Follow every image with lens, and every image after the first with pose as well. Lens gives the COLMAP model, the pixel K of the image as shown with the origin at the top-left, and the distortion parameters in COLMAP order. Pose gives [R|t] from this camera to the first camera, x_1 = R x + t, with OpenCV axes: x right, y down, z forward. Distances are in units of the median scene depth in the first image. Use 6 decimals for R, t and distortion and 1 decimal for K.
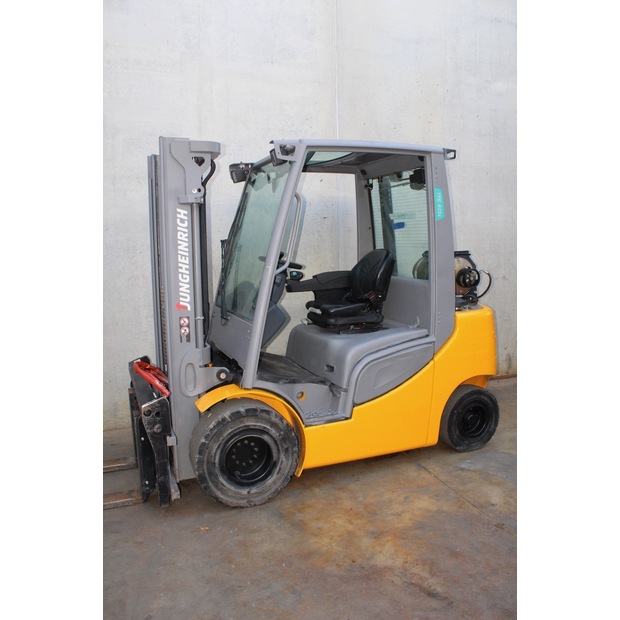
lens RADIAL K [[518.1, 0, 309.5], [0, 518.1, 313.5], [0, 0, 1]] dist [-0.157456, 0.134819]
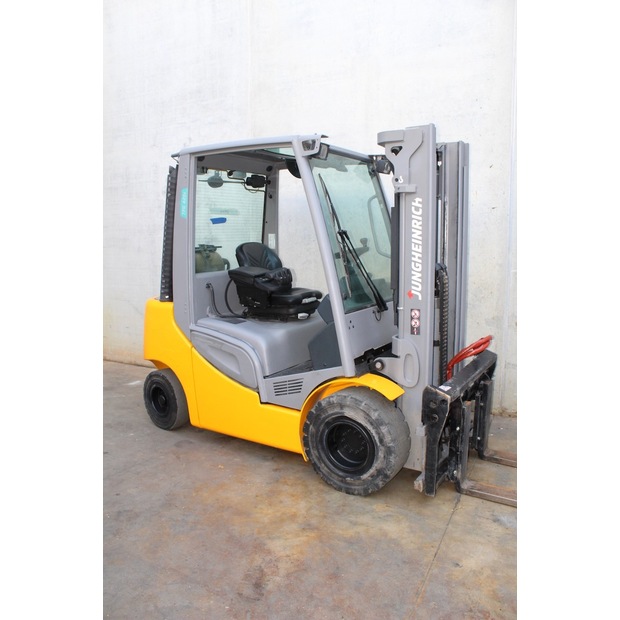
lens RADIAL K [[518.4, 0, 310.0], [0, 518.4, 310.0], [0, 0, 1]] dist [-0.172029, 0.165312]
pose [[0.684075, 0.117062, -0.719957, 0.719161], [-0.103700, 0.992620, 0.062865, -0.048621], [0.722003, 0.031656, 0.691166, 0.260422]]
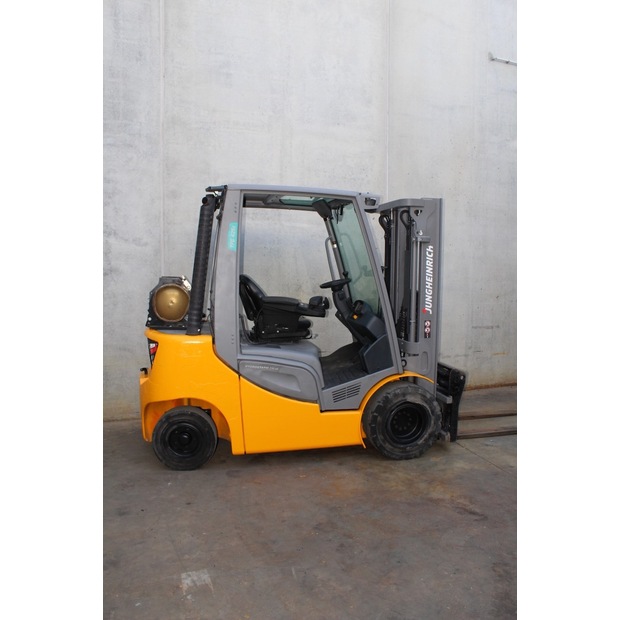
lens RADIAL K [[518.1, 0, 309.5], [0, 518.1, 313.5], [0, 0, 1]] dist [-0.157456, 0.134819]
pose [[0.999552, 0.027733, -0.011297, -0.170608], [-0.028159, 0.998825, -0.039437, 0.037381], [0.010190, 0.039737, 0.999158, -0.365839]]
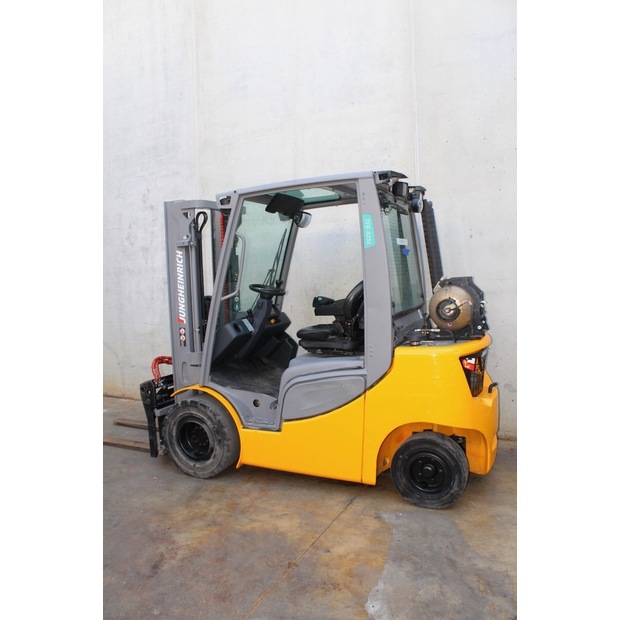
lens RADIAL K [[518.1, 0, 309.5], [0, 518.1, 313.5], [0, 0, 1]] dist [-0.157456, 0.134819]
pose [[0.676290, 0.053586, -0.734684, 0.995522], [-0.075543, 0.997137, 0.003190, -0.061913], [0.732752, 0.053343, 0.678402, 0.304613]]
